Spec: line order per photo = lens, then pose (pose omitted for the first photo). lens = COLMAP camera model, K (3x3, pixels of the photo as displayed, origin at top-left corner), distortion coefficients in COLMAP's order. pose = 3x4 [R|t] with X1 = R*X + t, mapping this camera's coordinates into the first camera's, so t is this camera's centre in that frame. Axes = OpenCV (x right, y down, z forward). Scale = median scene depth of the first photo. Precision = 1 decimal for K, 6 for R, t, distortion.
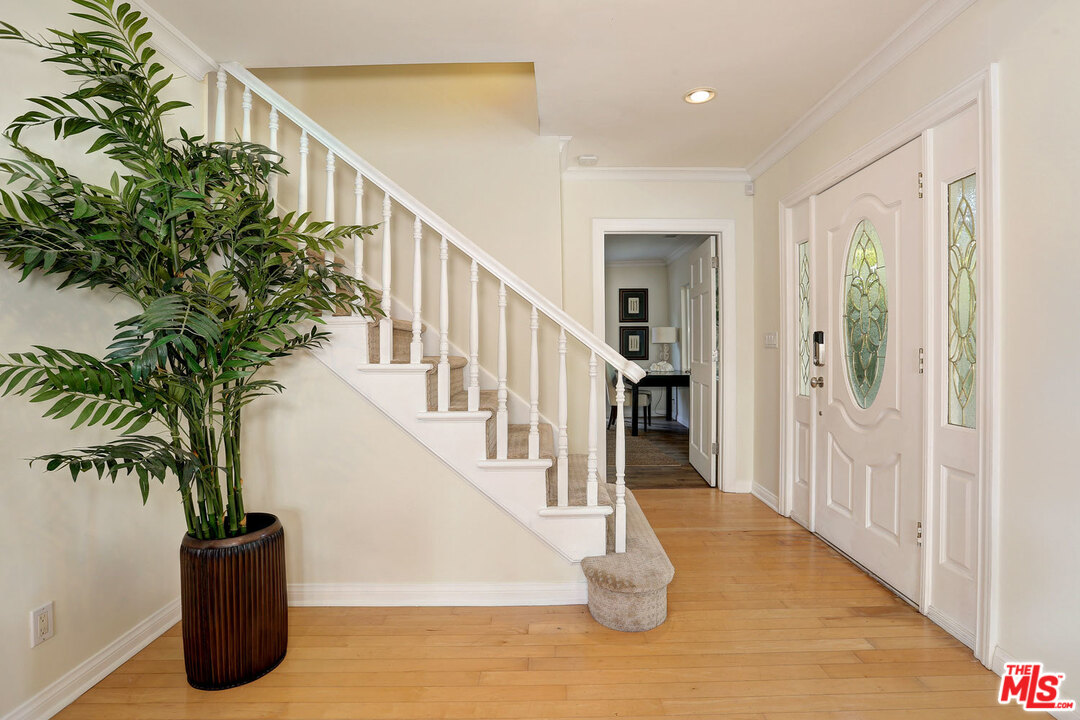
lens RADIAL K [[508.1, 0, 539.6], [0, 508.1, 344.5], [0, 0, 1]] dist [-0.000380, 0.000098]
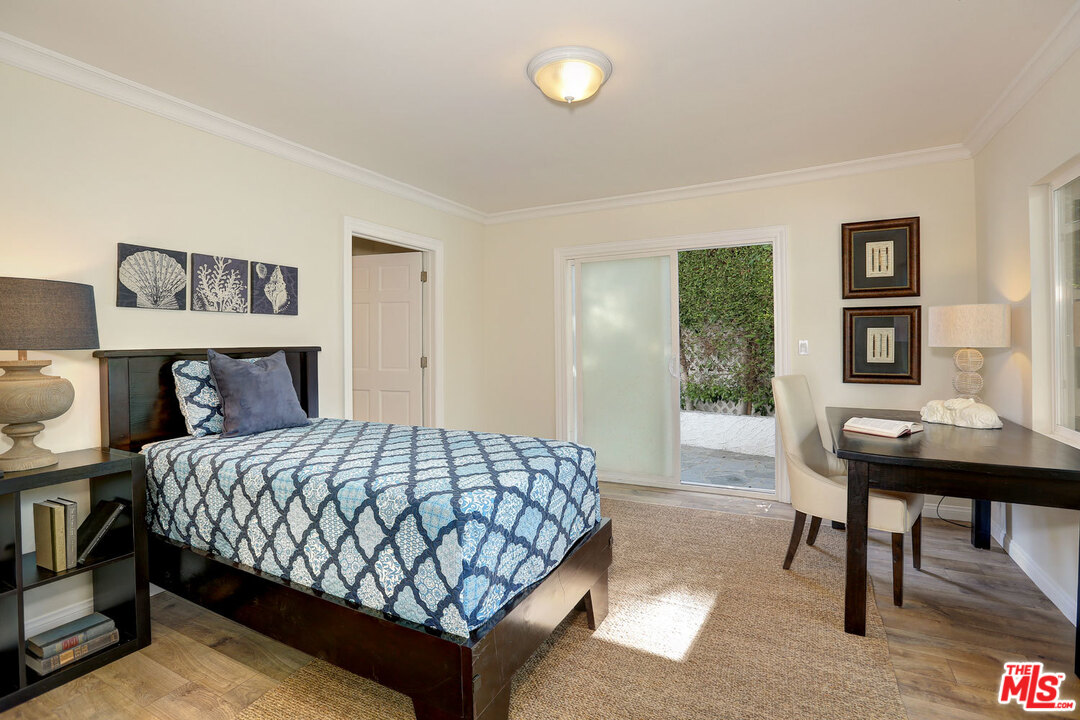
lens RADIAL K [[508.1, 0, 539.6], [0, 508.1, 344.5], [0, 0, 1]] dist [-0.000380, 0.000098]
pose [[0.888648, 0.003028, -0.458580, 0.125324], [-0.000412, 0.999983, 0.005804, -0.005508], [0.458590, -0.004969, 0.888634, 0.474993]]
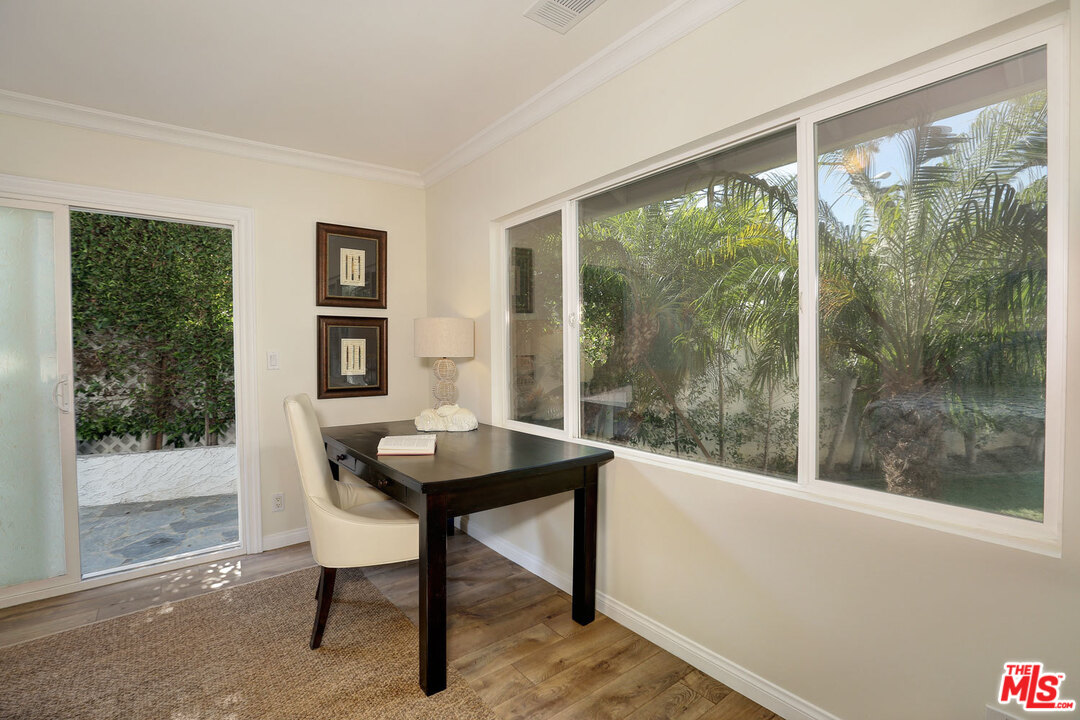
lens RADIAL K [[493.3, 0, 540.0], [0, 493.3, 360.0], [0, 0, 1]] dist [-0.029508, 0.000158]
pose [[0.790847, -0.011724, 0.611902, 0.058472], [0.006748, 0.999923, 0.010437, -0.003124], [-0.611977, -0.004125, 0.790865, 0.582244]]
